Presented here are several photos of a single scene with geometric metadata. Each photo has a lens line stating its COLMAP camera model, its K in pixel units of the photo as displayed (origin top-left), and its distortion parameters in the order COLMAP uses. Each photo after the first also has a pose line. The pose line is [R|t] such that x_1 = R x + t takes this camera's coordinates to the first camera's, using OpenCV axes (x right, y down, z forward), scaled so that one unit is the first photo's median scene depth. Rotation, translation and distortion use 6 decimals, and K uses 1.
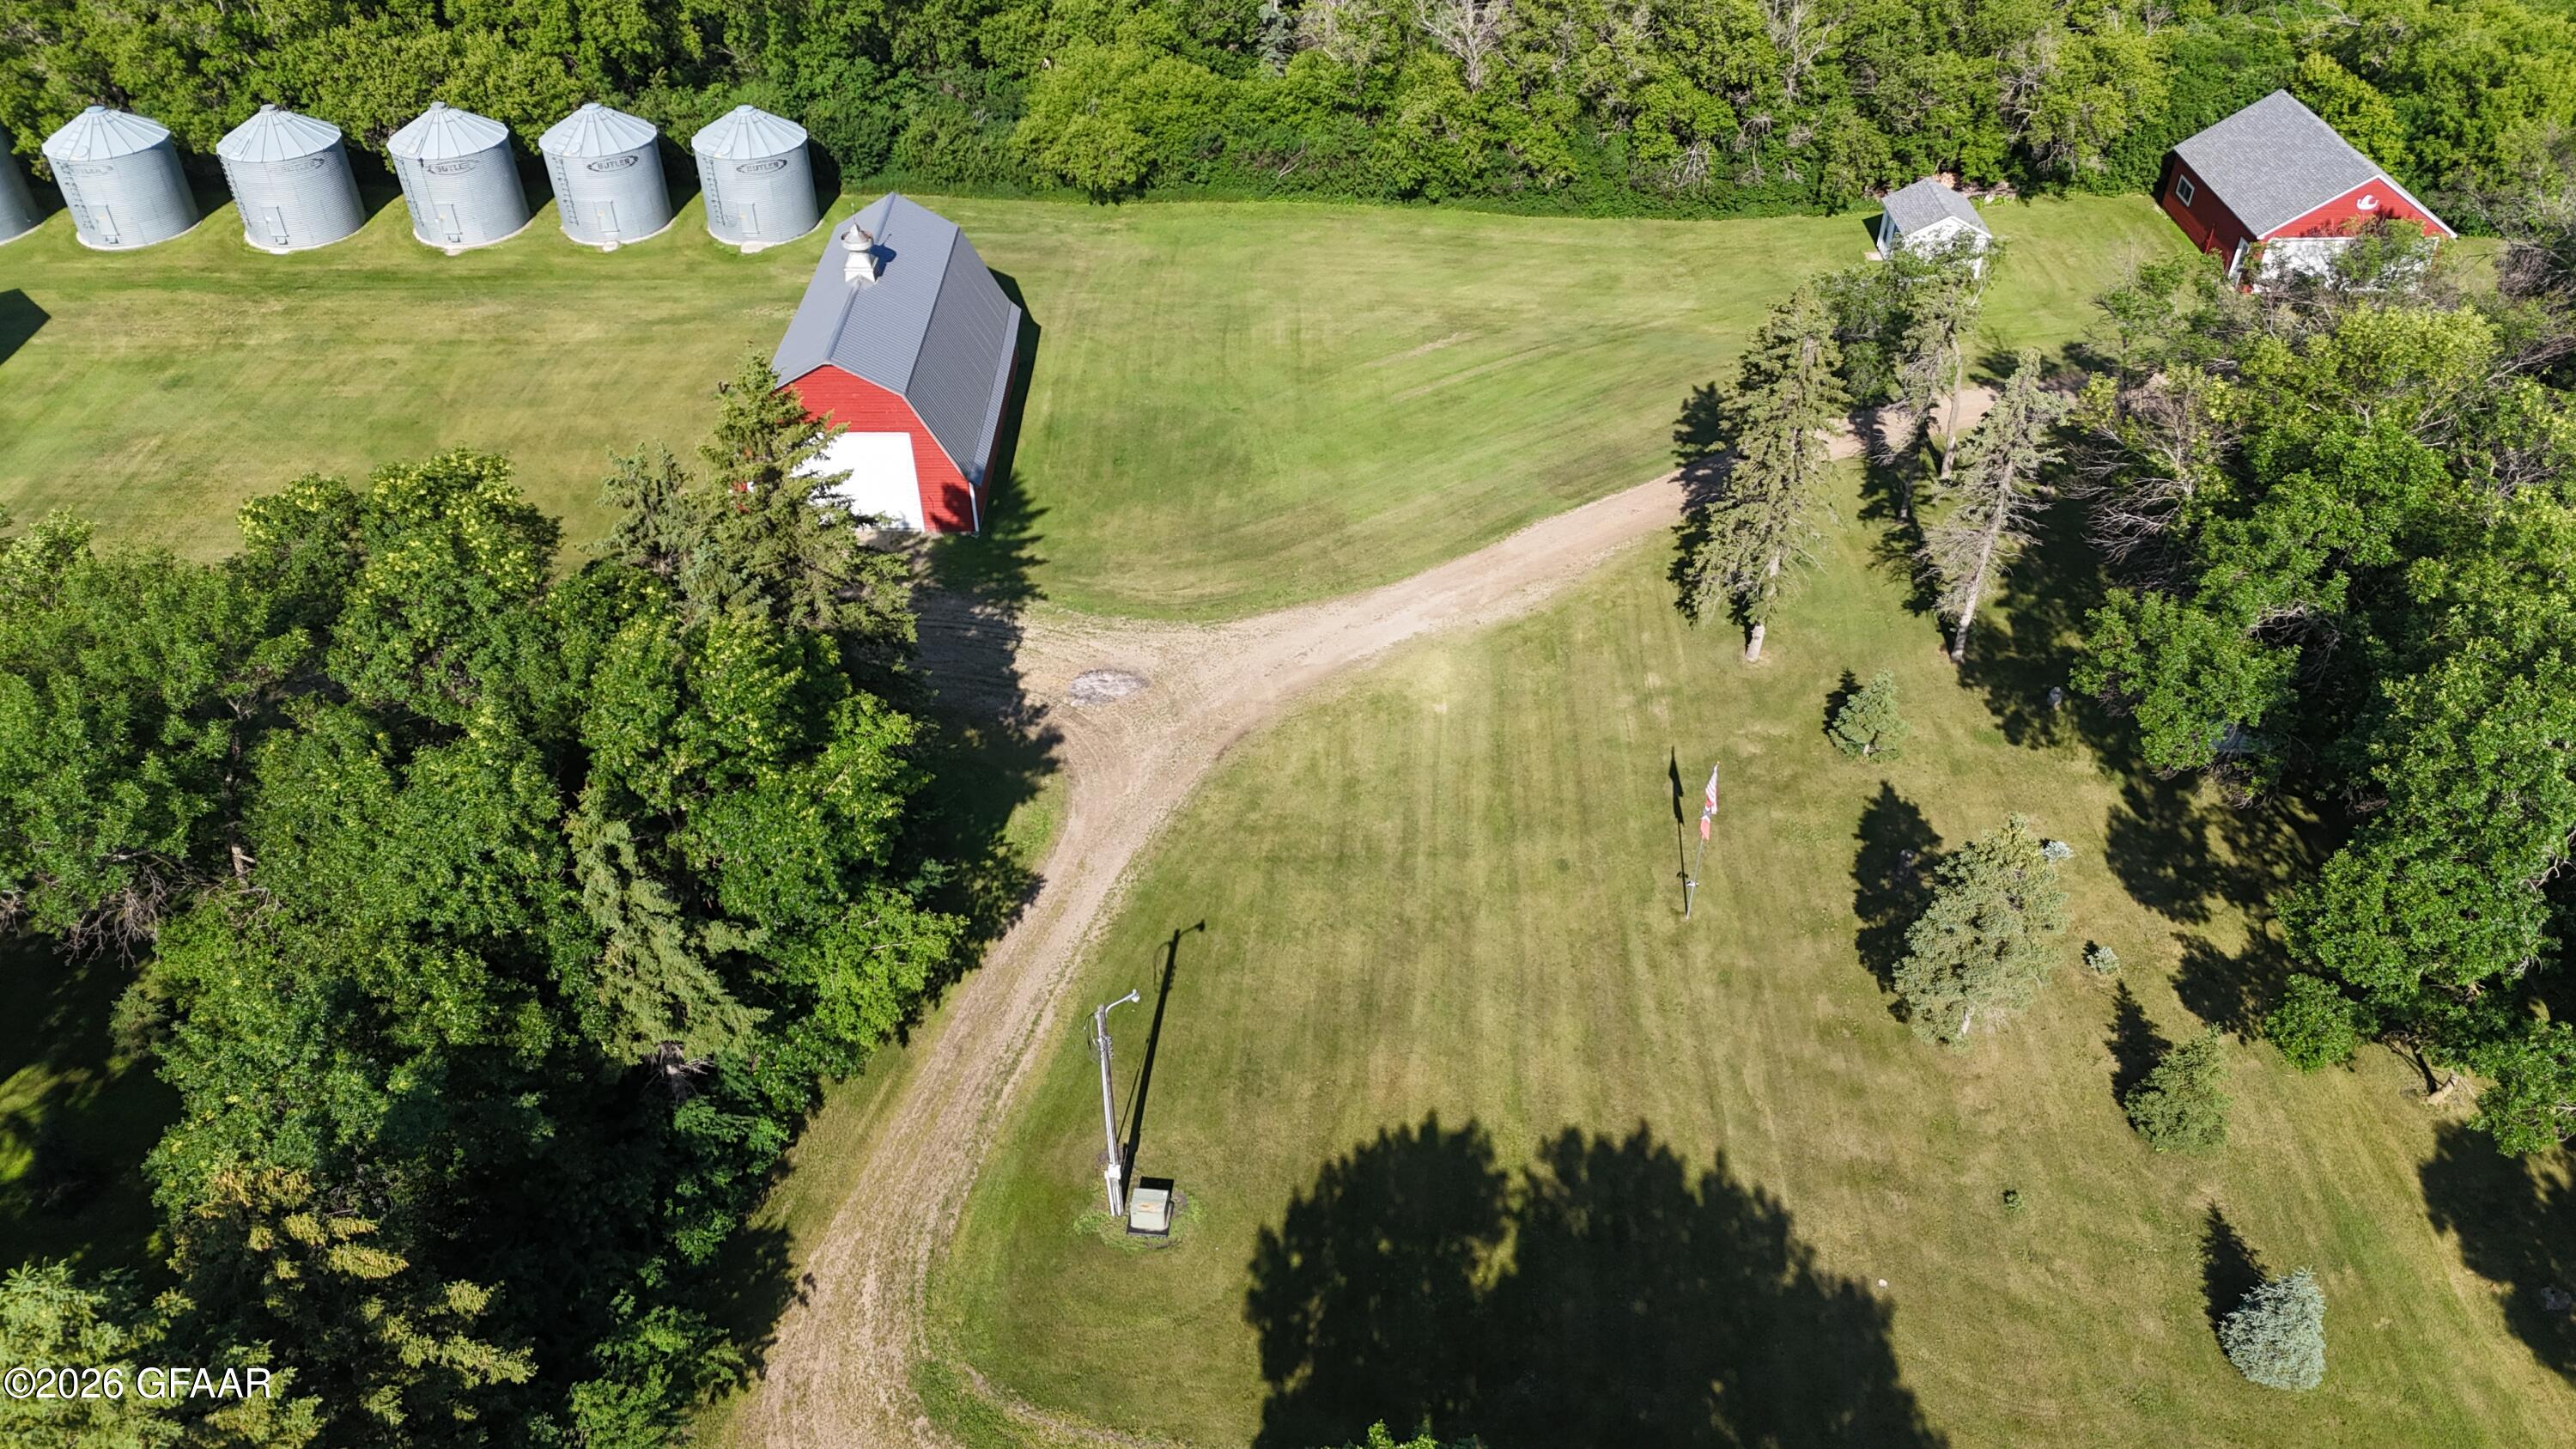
lens RADIAL K [[1883.1, 0, 1295.0], [0, 1883.1, 722.4], [0, 0, 1]] dist [0.090006, -0.088305]
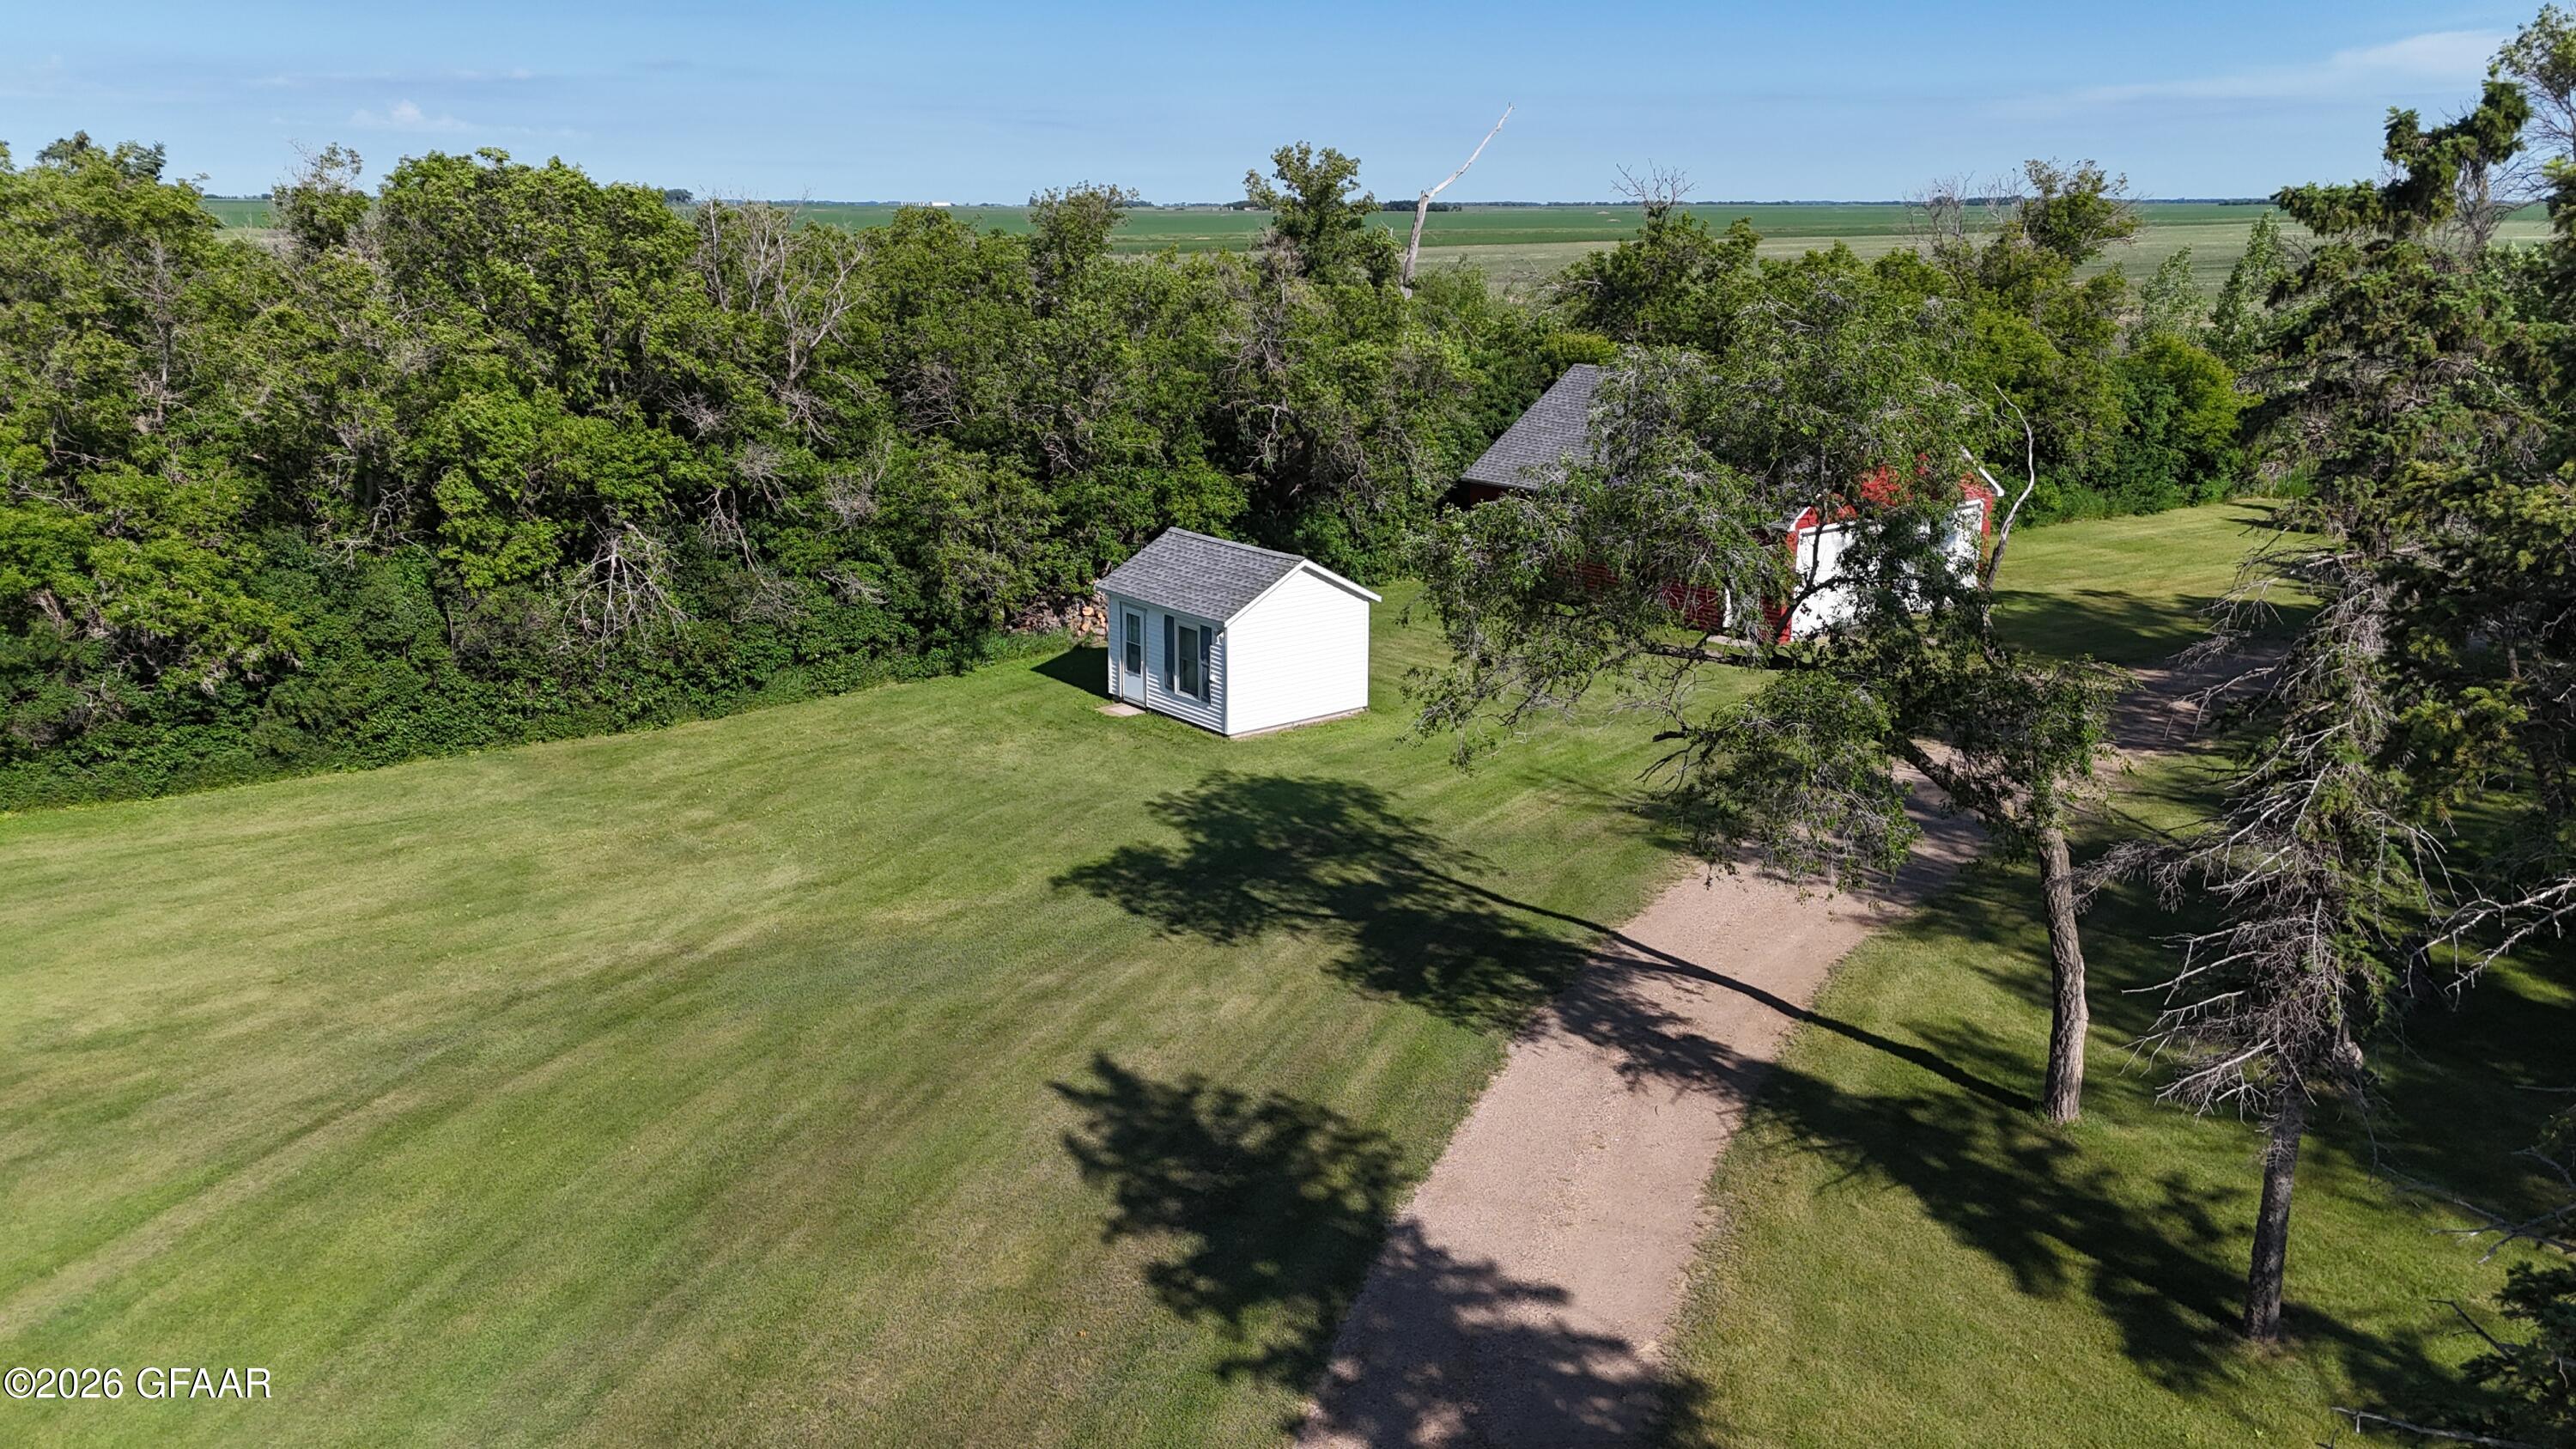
lens RADIAL K [[1883.1, 0, 1276.0], [0, 1883.1, 702.6], [0, 0, 1]] dist [0.090006, -0.088305]
pose [[0.777173, -0.154358, 0.610062, 0.086172], [0.378794, 0.888895, -0.257646, -0.144543], [-0.502511, 0.431323, 0.749295, 0.774265]]
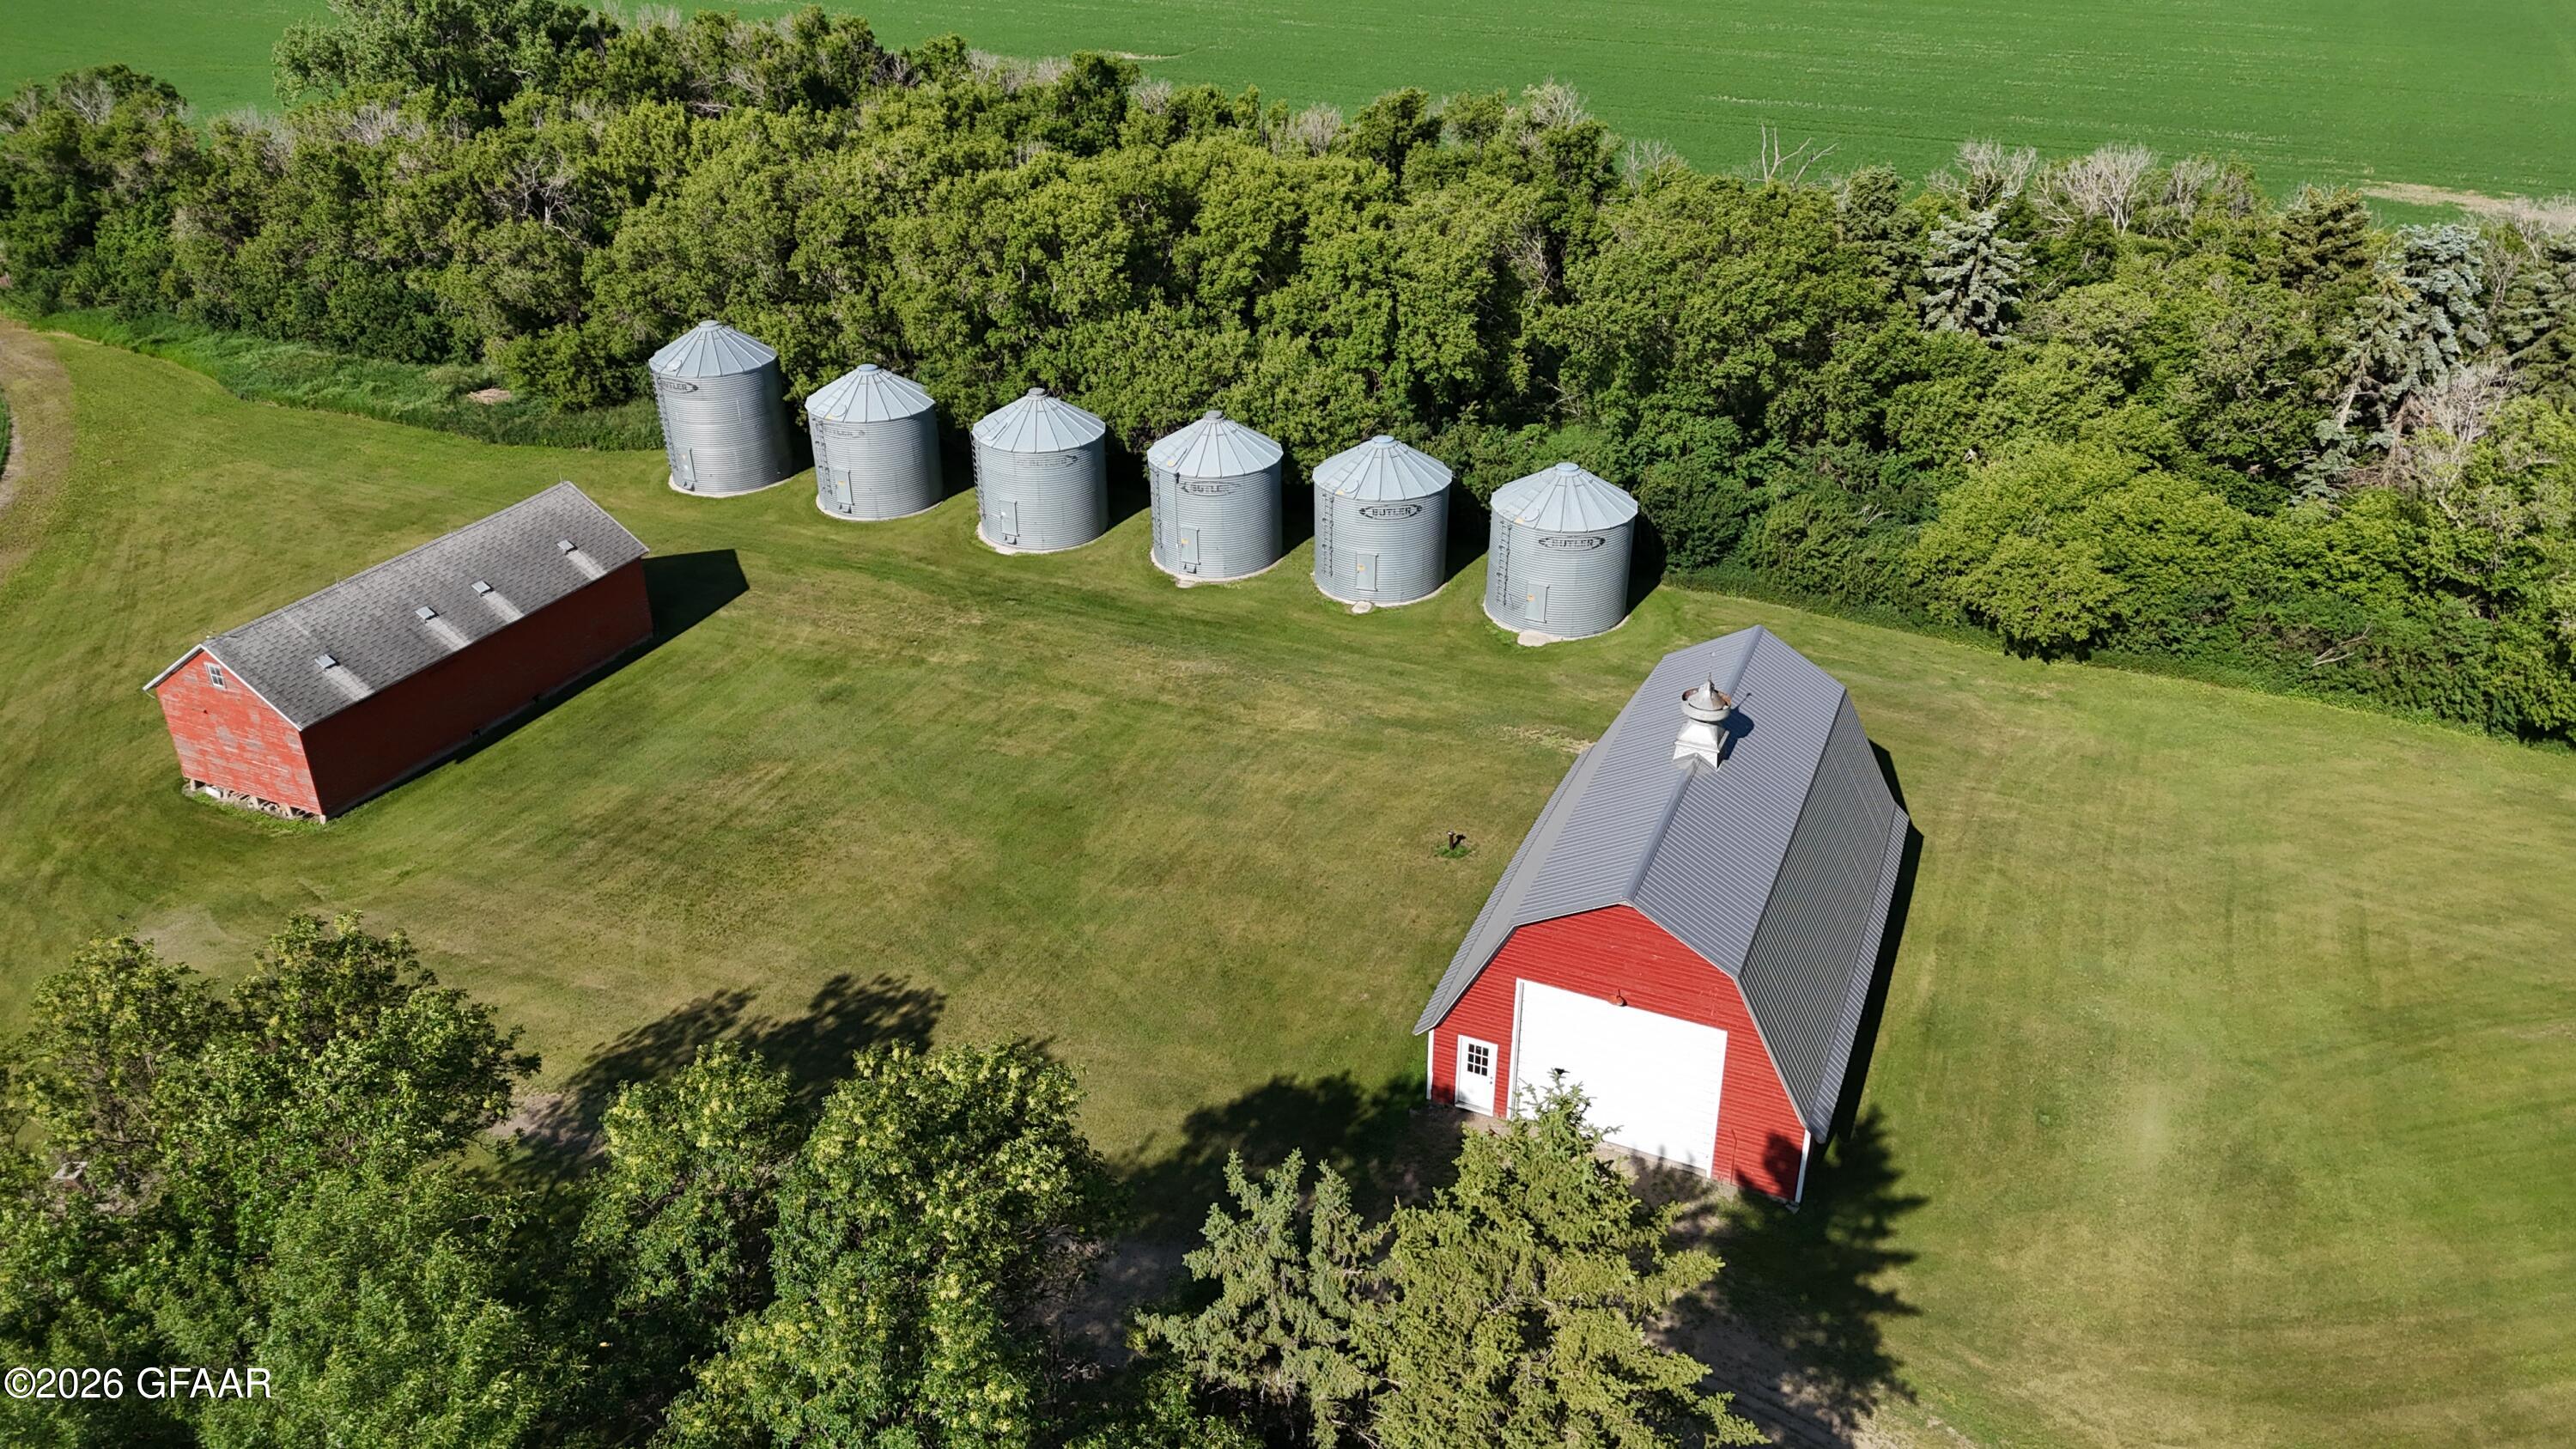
lens RADIAL K [[1883.1, 0, 1288.3], [0, 1883.1, 724.0], [0, 0, 1]] dist [0.090006, -0.088305]
pose [[0.915612, 0.194012, -0.352157, -0.119136], [-0.246716, 0.962699, -0.111090, -0.126255], [0.317469, 0.188598, 0.929325, 0.318348]]
